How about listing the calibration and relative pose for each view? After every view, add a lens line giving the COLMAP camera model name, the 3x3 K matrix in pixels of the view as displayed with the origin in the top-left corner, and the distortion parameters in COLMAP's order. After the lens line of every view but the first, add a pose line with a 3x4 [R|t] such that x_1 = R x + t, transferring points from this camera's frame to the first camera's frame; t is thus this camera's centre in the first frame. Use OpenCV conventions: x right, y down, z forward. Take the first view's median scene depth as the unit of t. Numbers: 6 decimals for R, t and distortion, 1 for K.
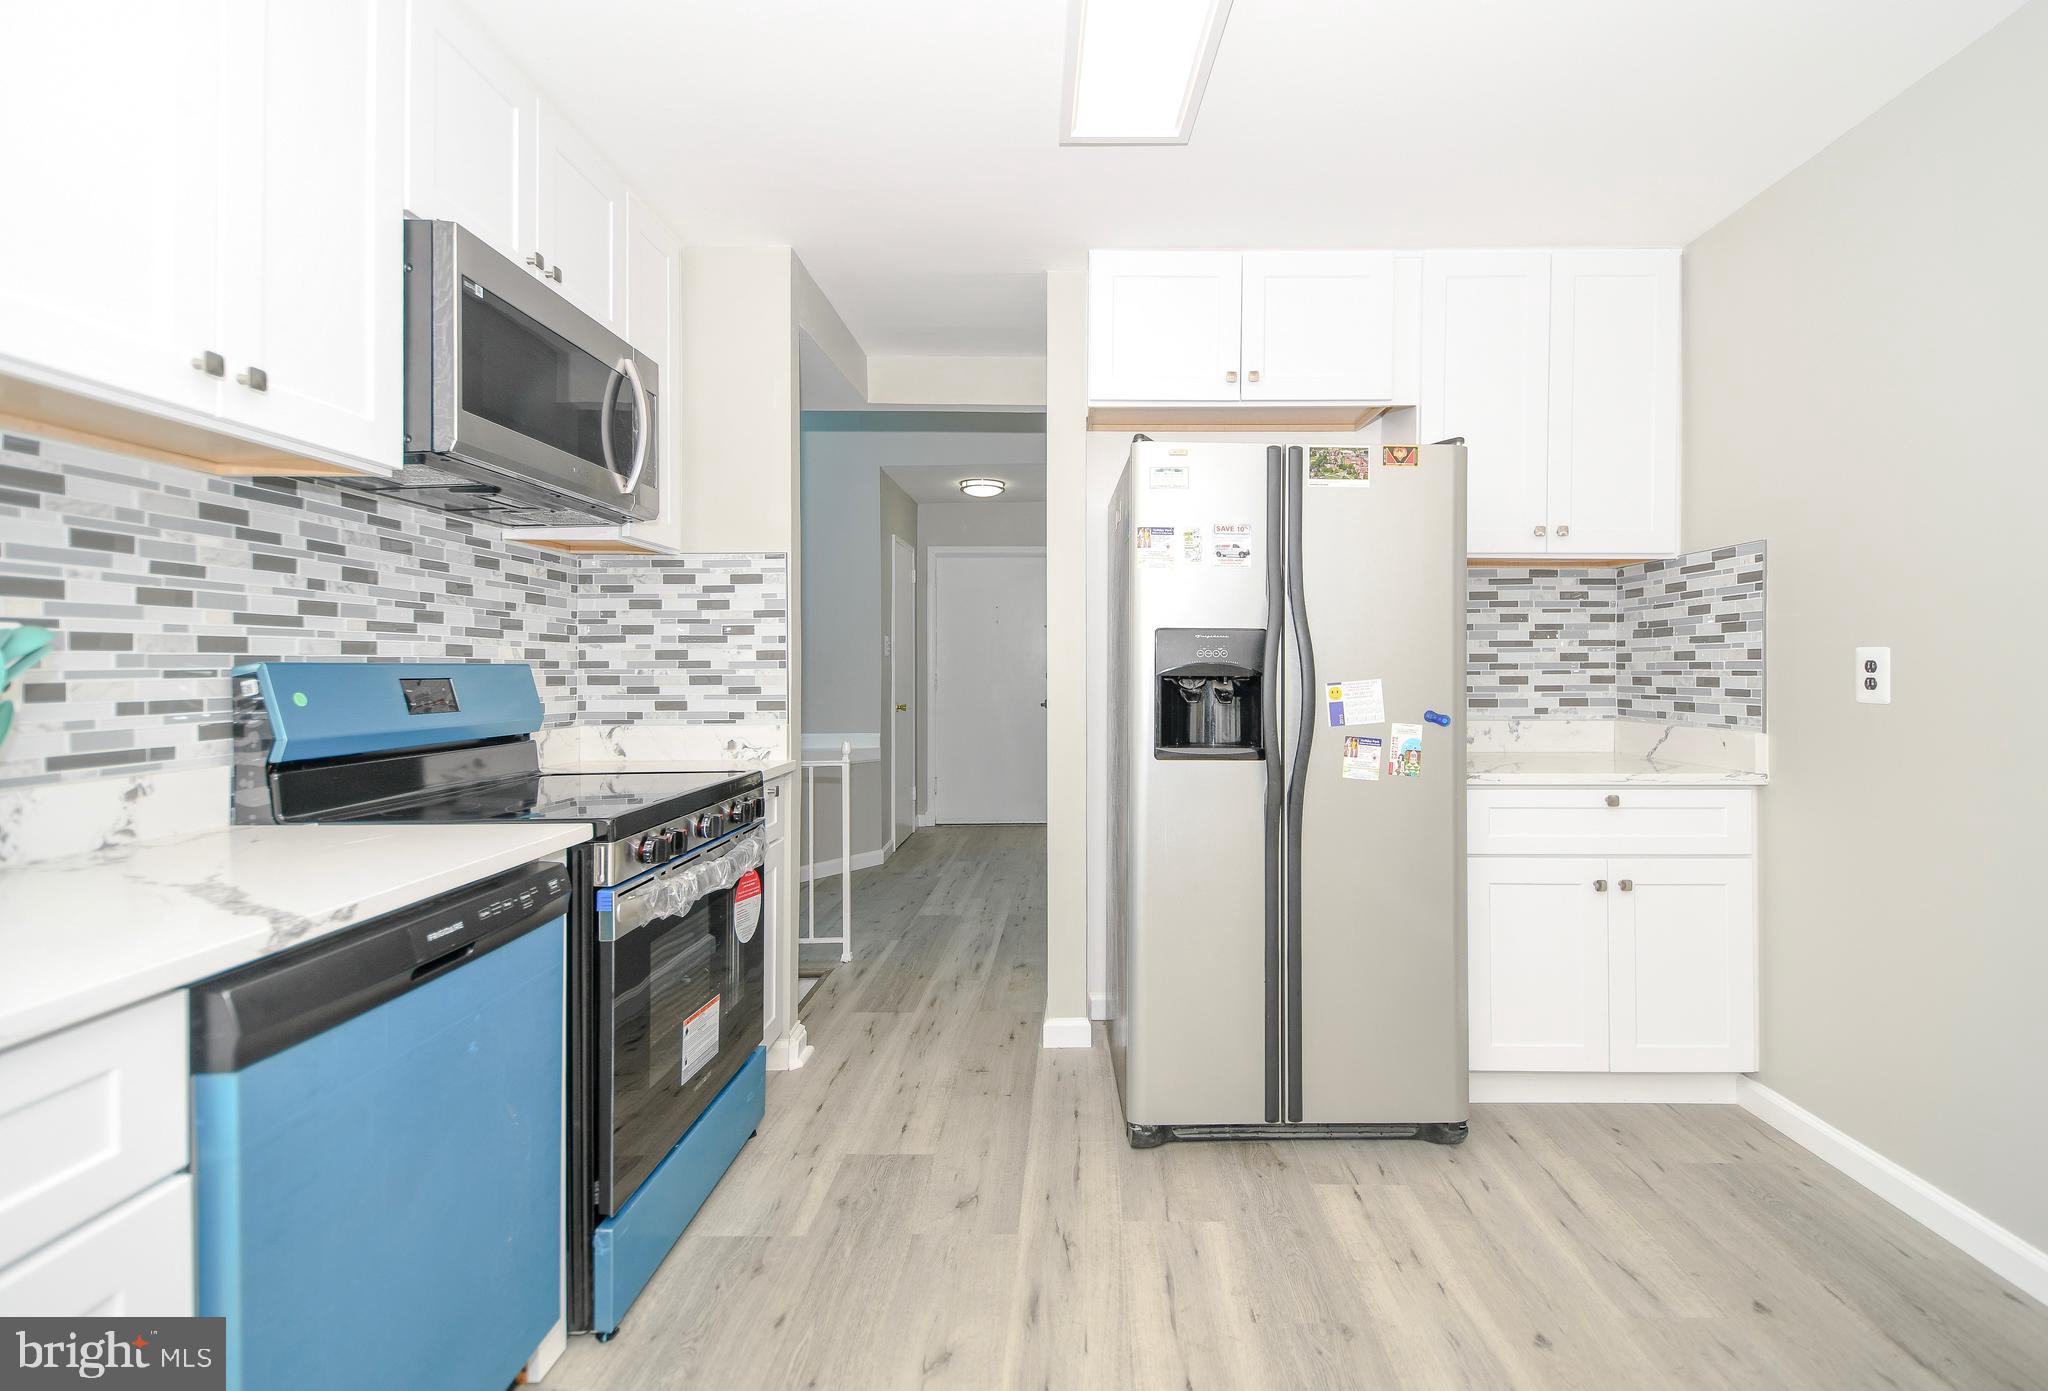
lens RADIAL K [[899.9, 0, 1077.7], [0, 899.9, 668.5], [0, 0, 1]] dist [0.037416, -0.026278]
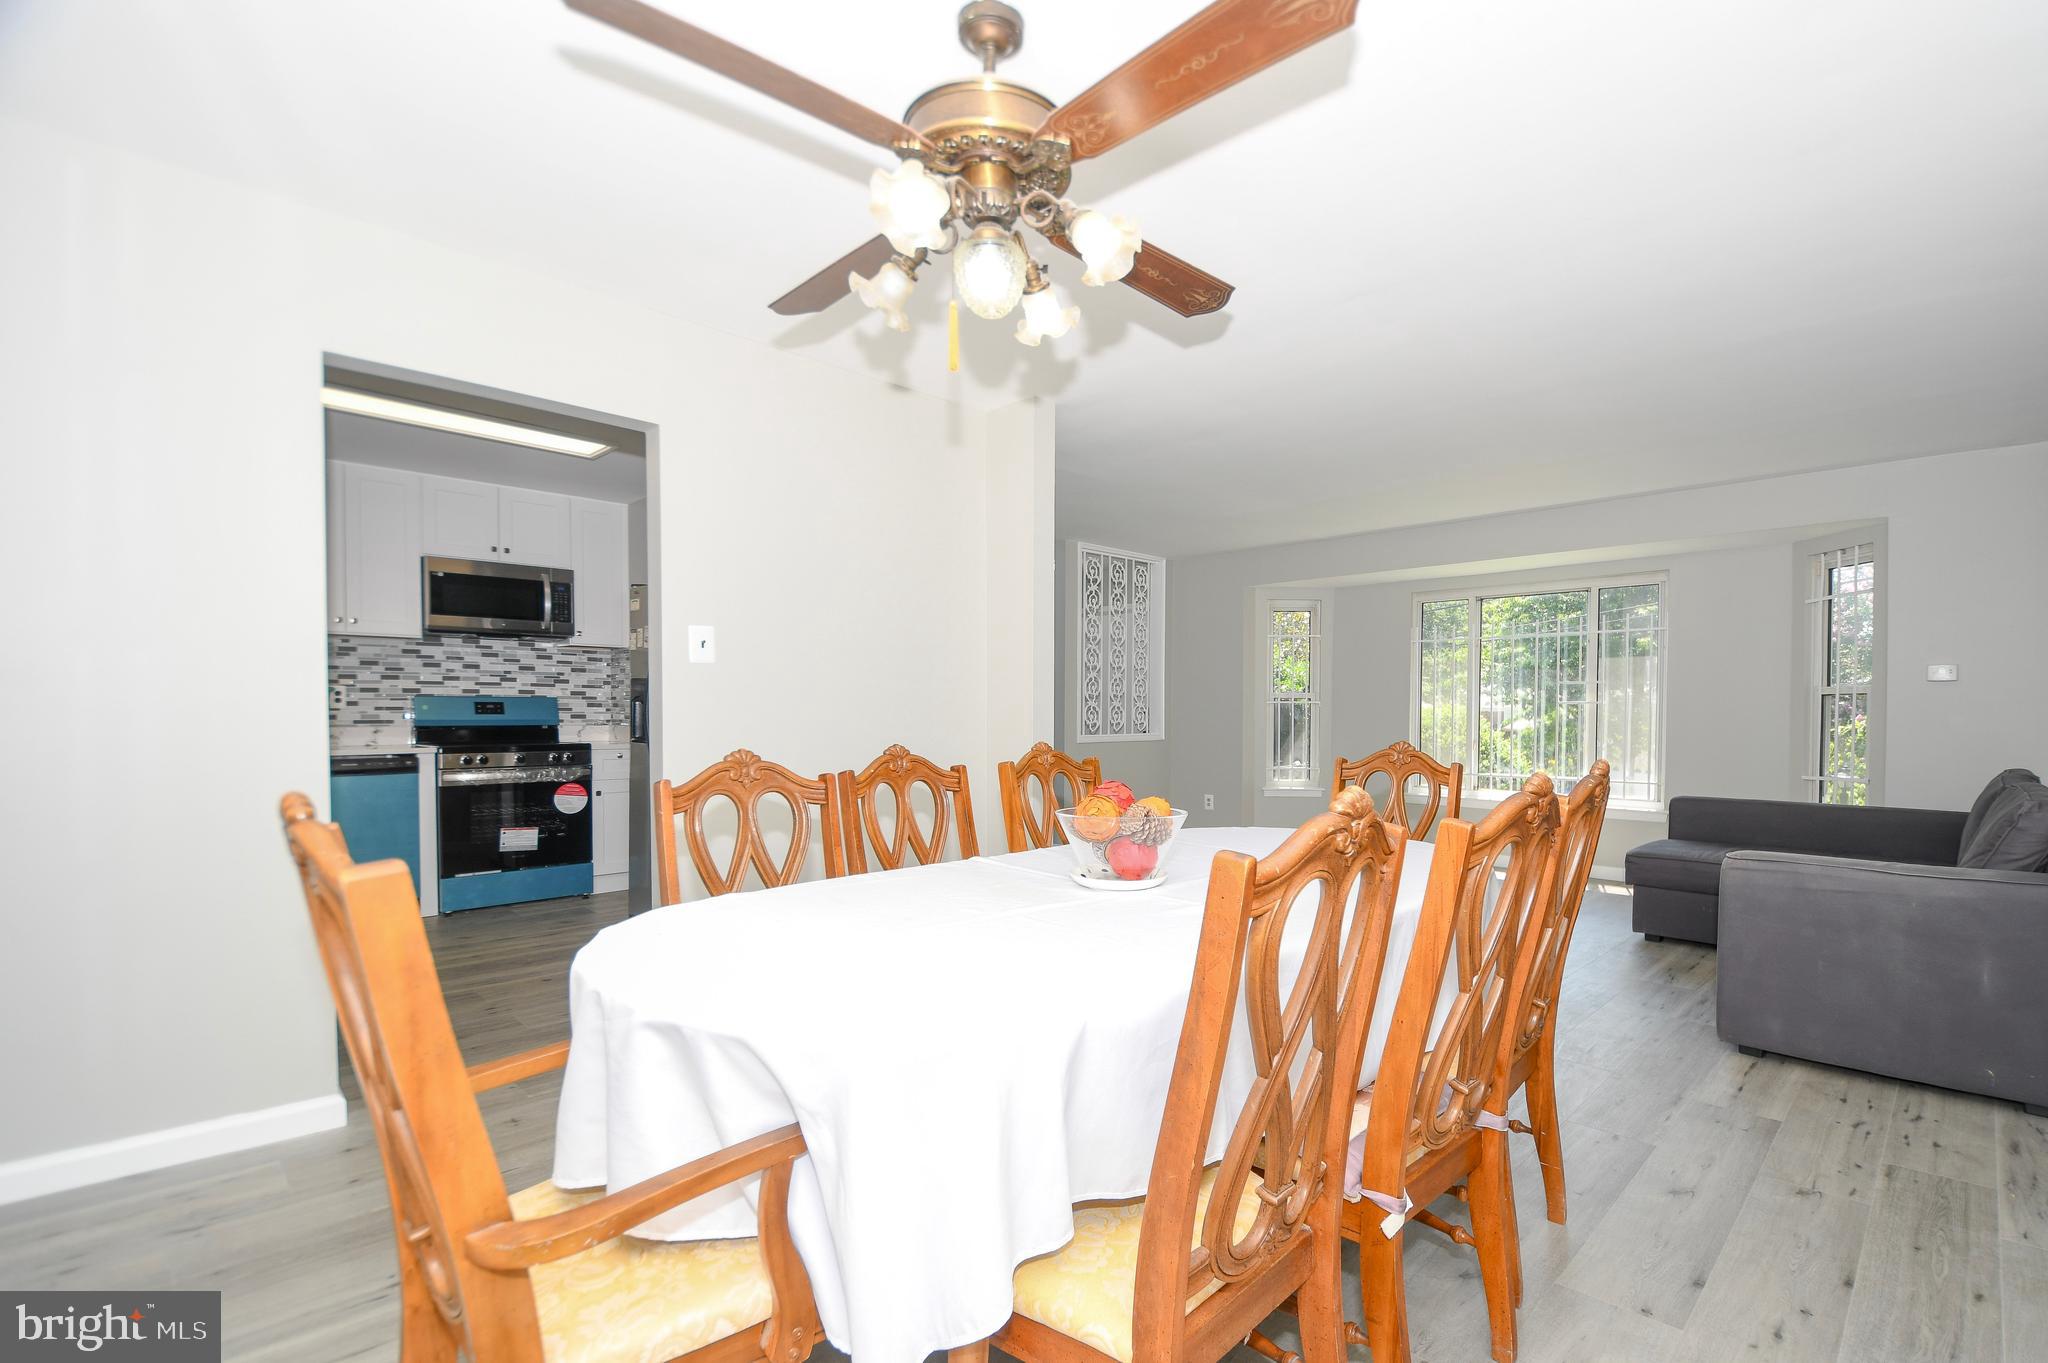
lens RADIAL K [[905.6, 0, 1058.0], [0, 905.6, 717.5], [0, 0, 1]] dist [0.024124, -0.032180]
pose [[0.711488, 0.006470, -0.702669, 2.373748], [-0.002220, 0.999973, 0.006961, 0.033773], [0.702695, -0.003393, 0.711483, 0.227078]]
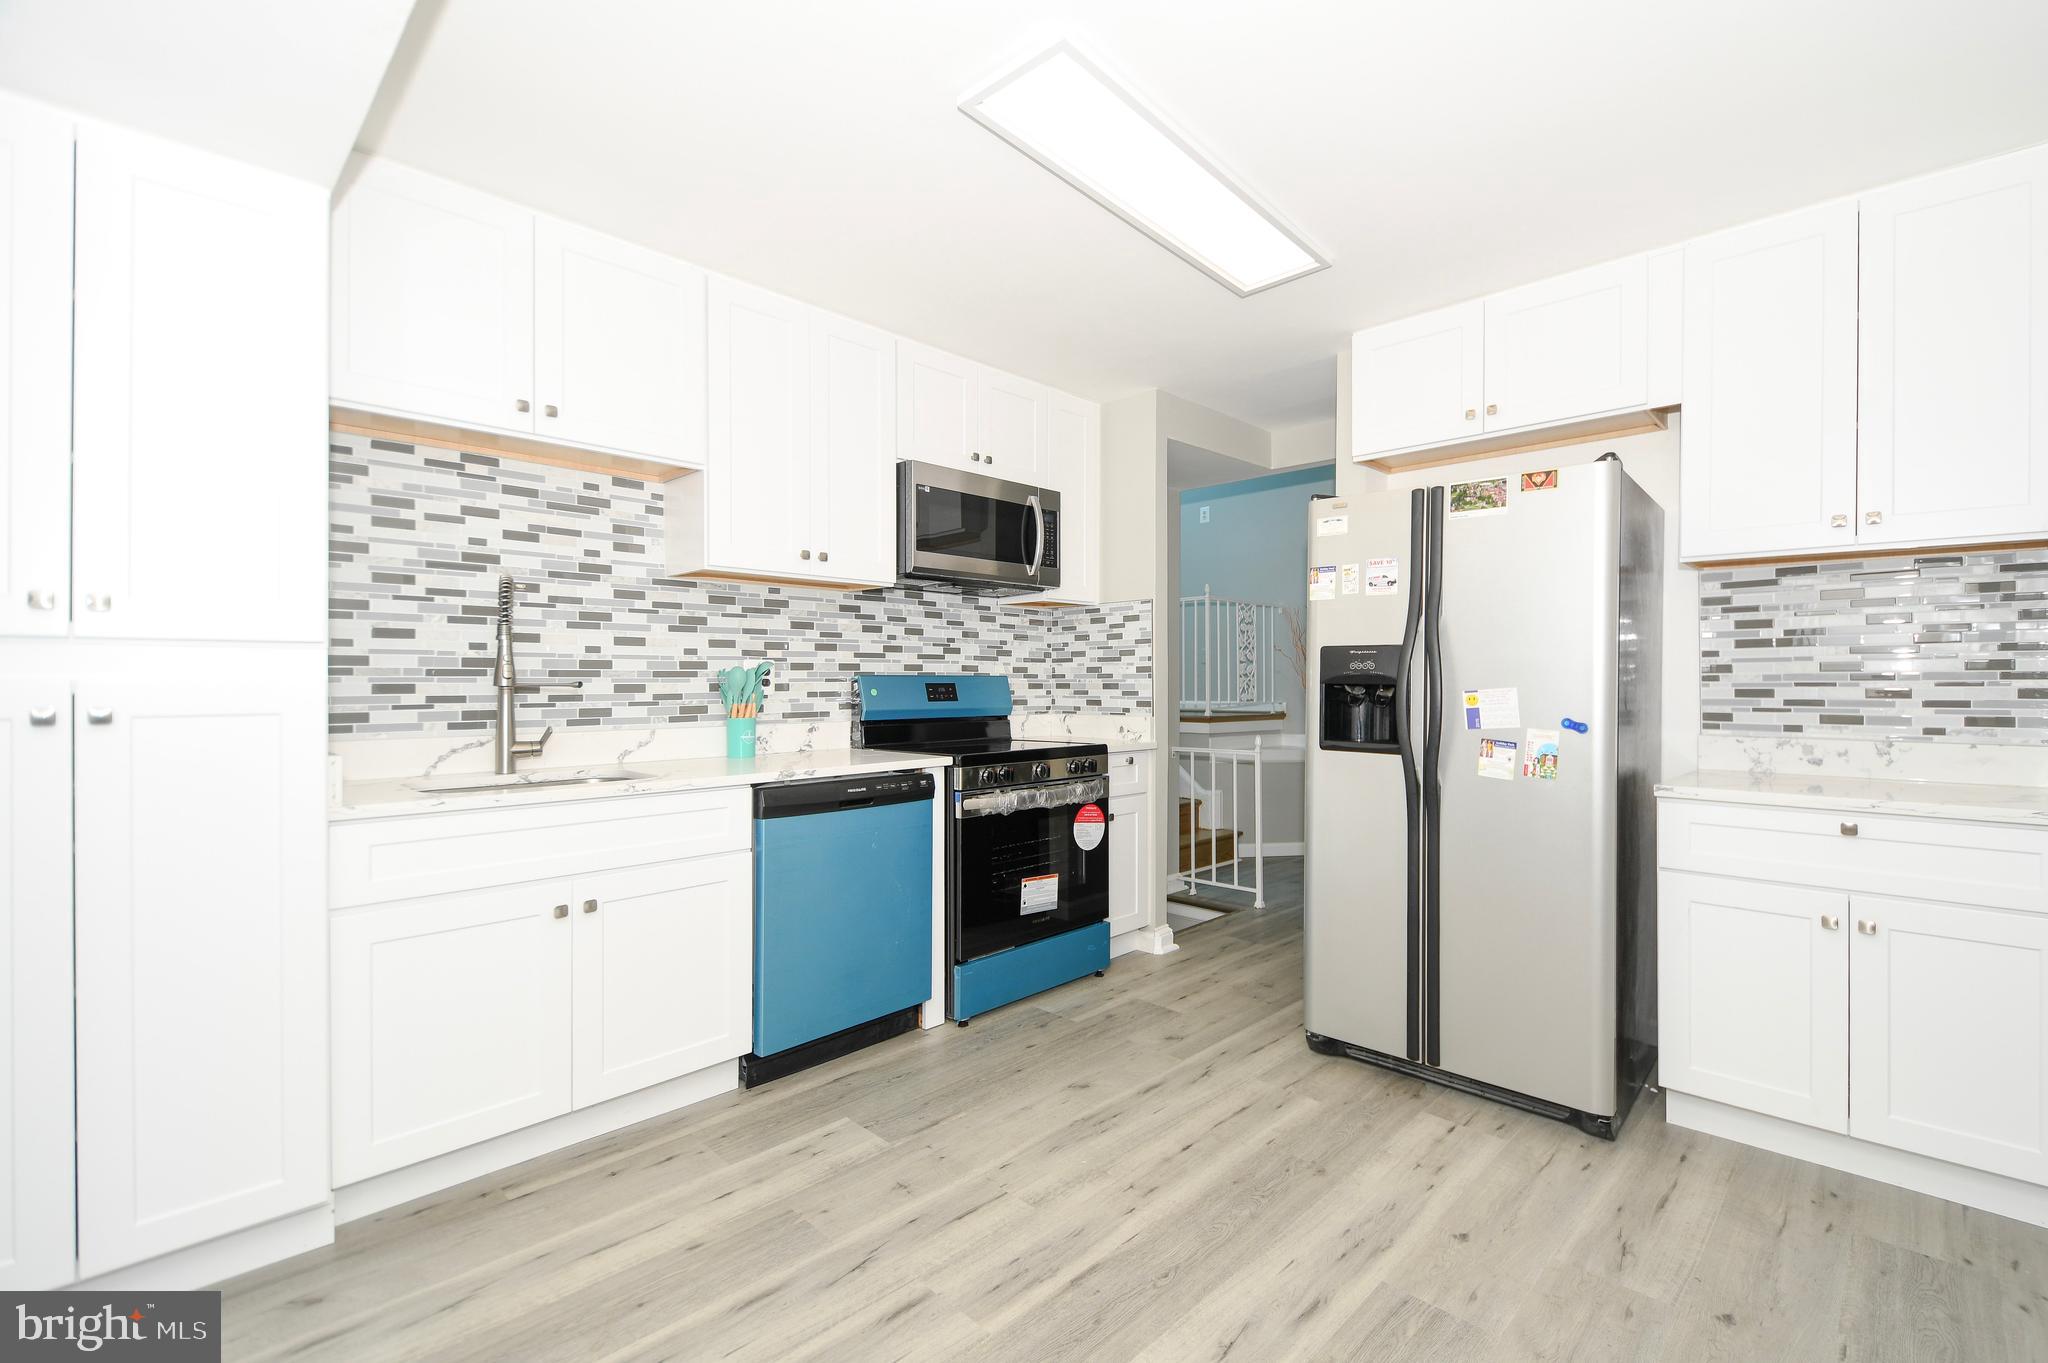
lens RADIAL K [[891.6, 0, 1089.2], [0, 891.6, 685.3], [0, 0, 1]] dist [0.031866, -0.030880]
pose [[0.733928, 0.005089, -0.679208, 0.754737], [-0.001826, 0.999983, 0.005519, 0.004008], [0.679225, -0.002811, 0.733925, -0.160541]]
